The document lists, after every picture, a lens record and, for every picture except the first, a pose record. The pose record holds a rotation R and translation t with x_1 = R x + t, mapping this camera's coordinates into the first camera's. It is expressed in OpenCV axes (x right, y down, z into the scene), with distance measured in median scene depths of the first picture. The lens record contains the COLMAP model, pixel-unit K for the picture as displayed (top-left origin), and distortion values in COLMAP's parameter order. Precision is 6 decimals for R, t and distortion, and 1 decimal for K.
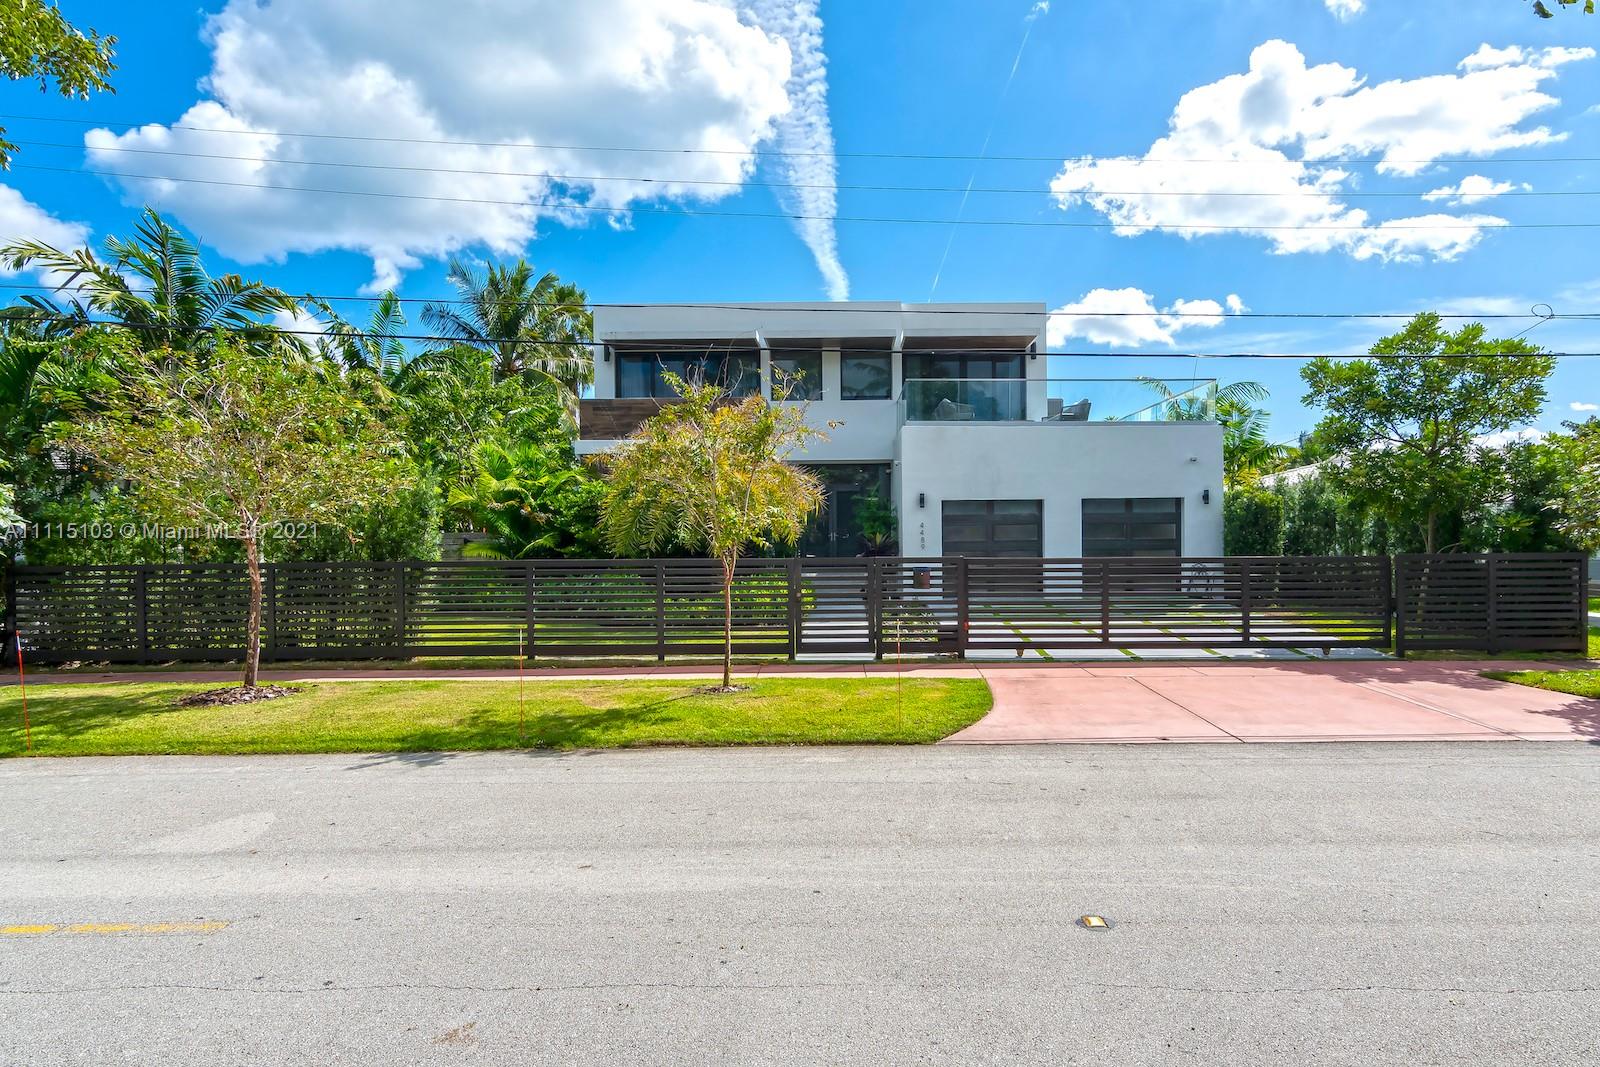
lens RADIAL K [[774.8, 0, 835.5], [0, 774.8, 565.0], [0, 0, 1]] dist [0.015591, 0.000819]
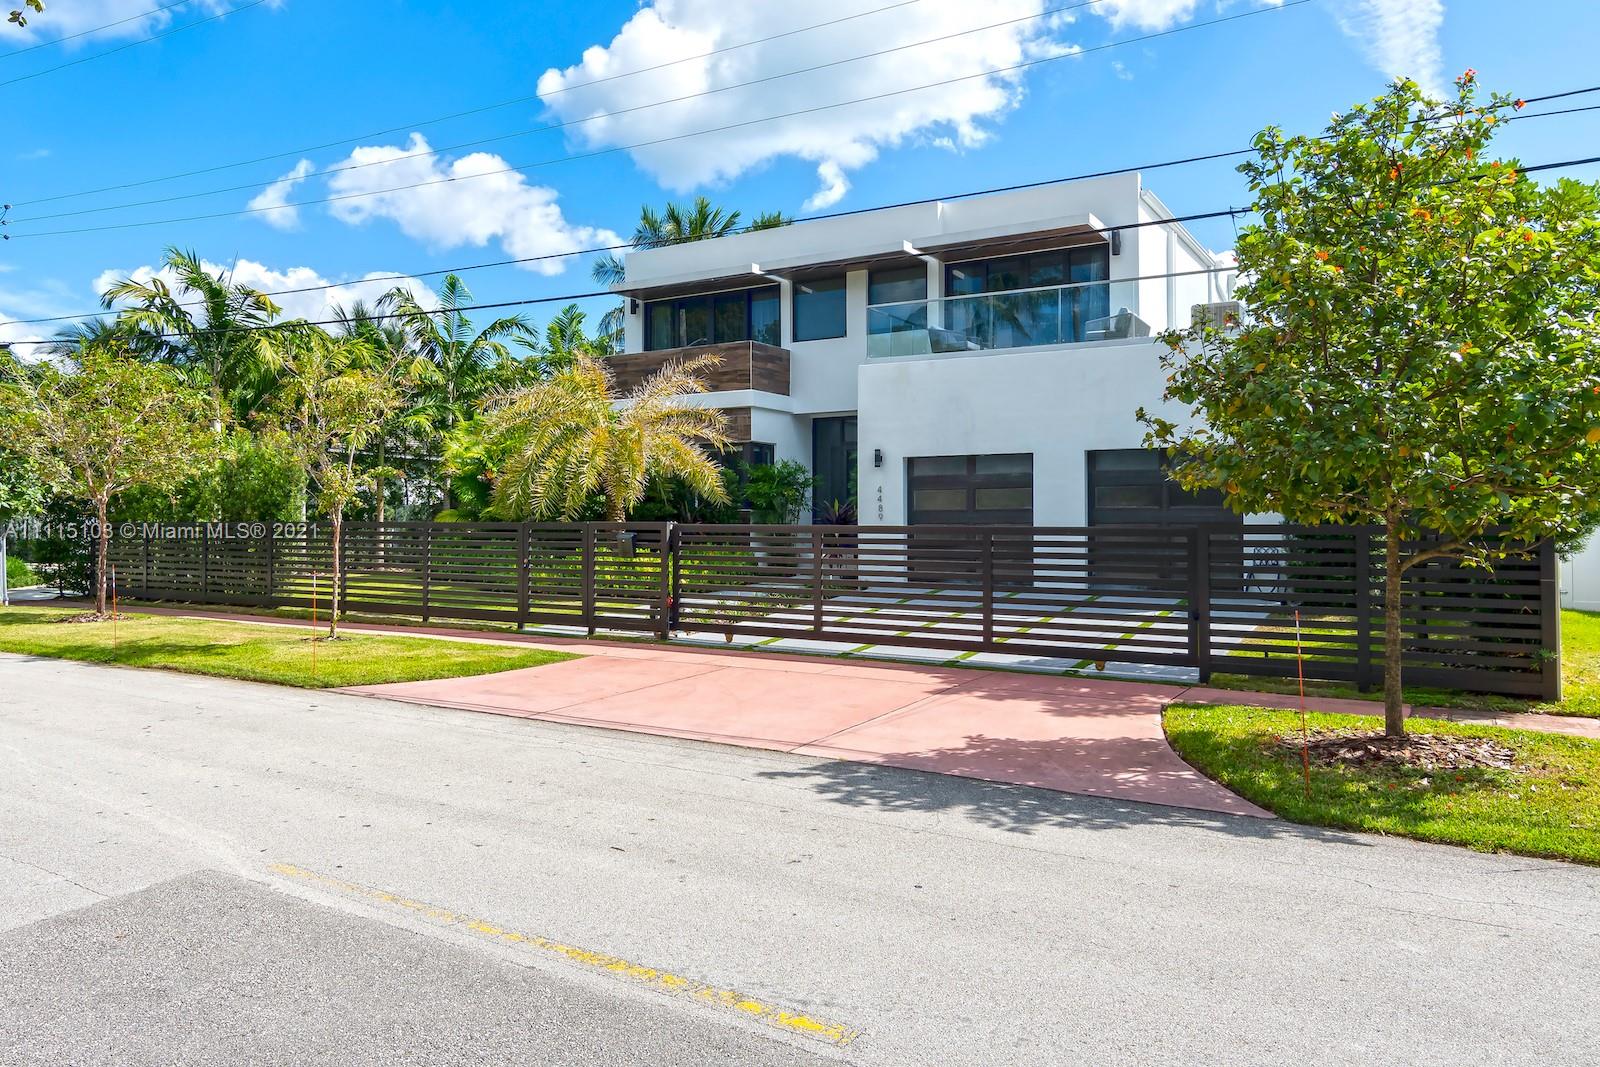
lens RADIAL K [[1099.8, 0, 809.8], [0, 1099.8, 524.4], [0, 0, 1]] dist [0.009231, 0.000149]
pose [[0.855889, 0.010818, -0.517047, 0.634865], [-0.016677, 0.999839, -0.006688, -0.005400], [0.516891, 0.014347, 0.855931, -0.012547]]
